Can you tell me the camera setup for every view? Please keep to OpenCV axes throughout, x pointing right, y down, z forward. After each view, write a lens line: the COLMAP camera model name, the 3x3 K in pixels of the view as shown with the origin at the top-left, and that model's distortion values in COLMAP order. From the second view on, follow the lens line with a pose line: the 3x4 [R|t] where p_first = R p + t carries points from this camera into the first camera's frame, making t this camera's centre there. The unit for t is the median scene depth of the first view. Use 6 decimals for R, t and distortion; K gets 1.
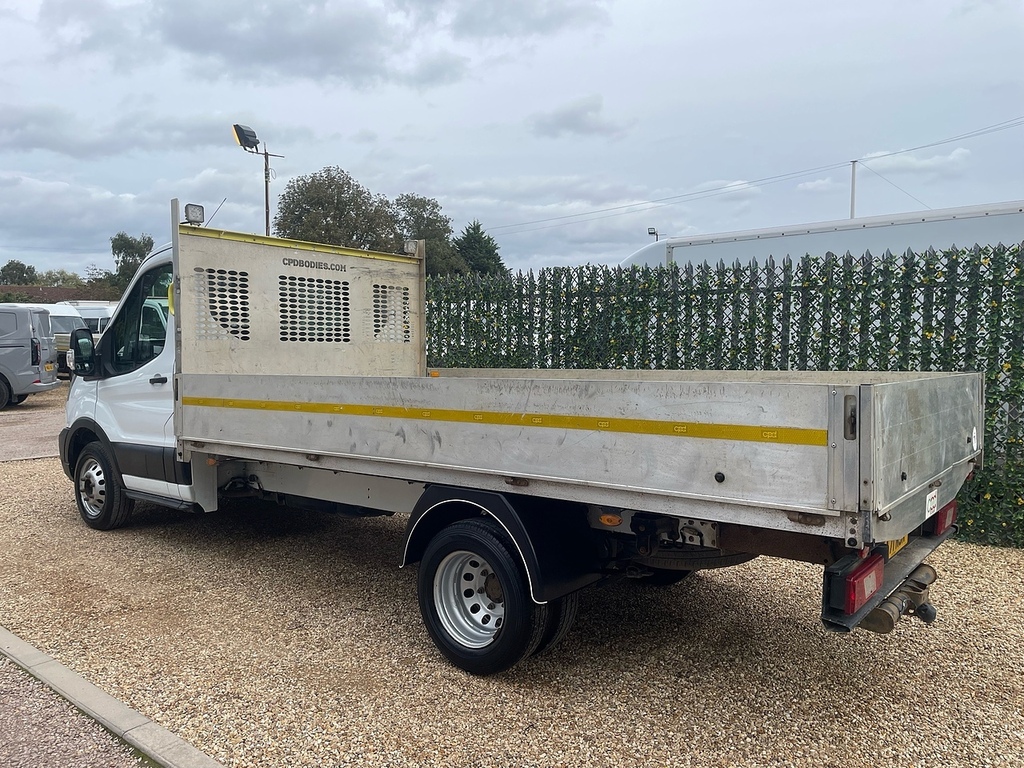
lens RADIAL K [[769.9, 0, 512.7], [0, 769.9, 380.5], [0, 0, 1]] dist [0.000196, 0.003089]
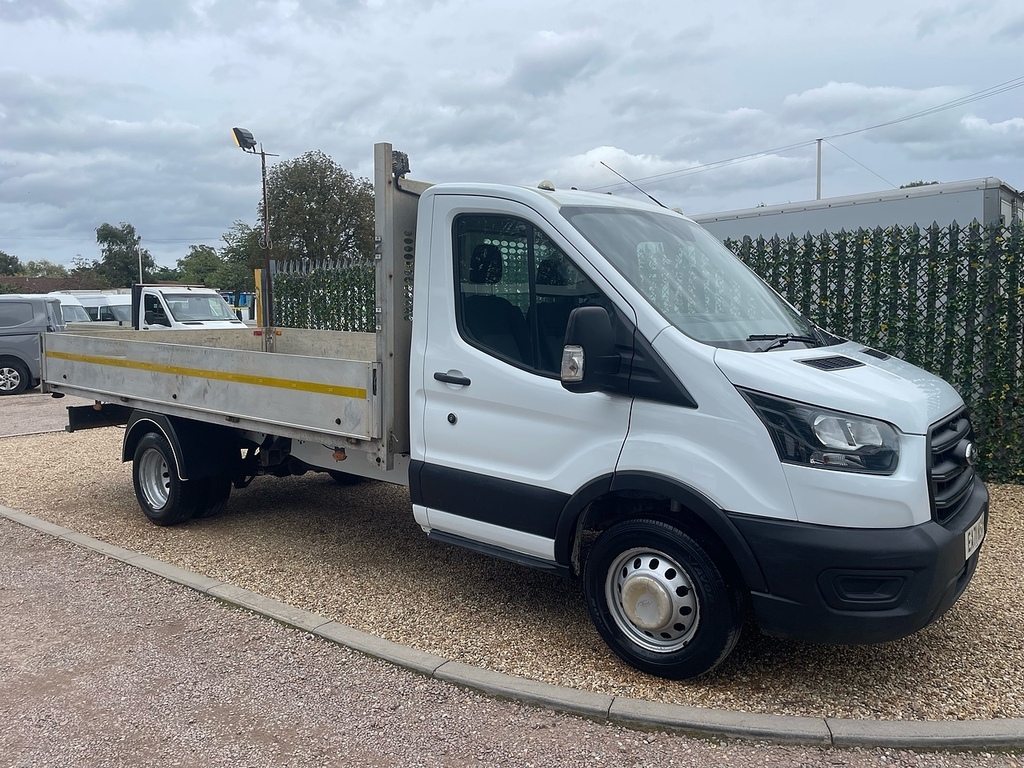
lens RADIAL K [[798.1, 0, 512.9], [0, 798.1, 384.0], [0, 0, 1]] dist [0.045728, -0.039727]
pose [[0.999684, -0.023228, 0.009583, 0.032451], [0.022989, 0.999440, 0.024329, 0.026580], [-0.010142, -0.024101, 0.999658, -0.265394]]
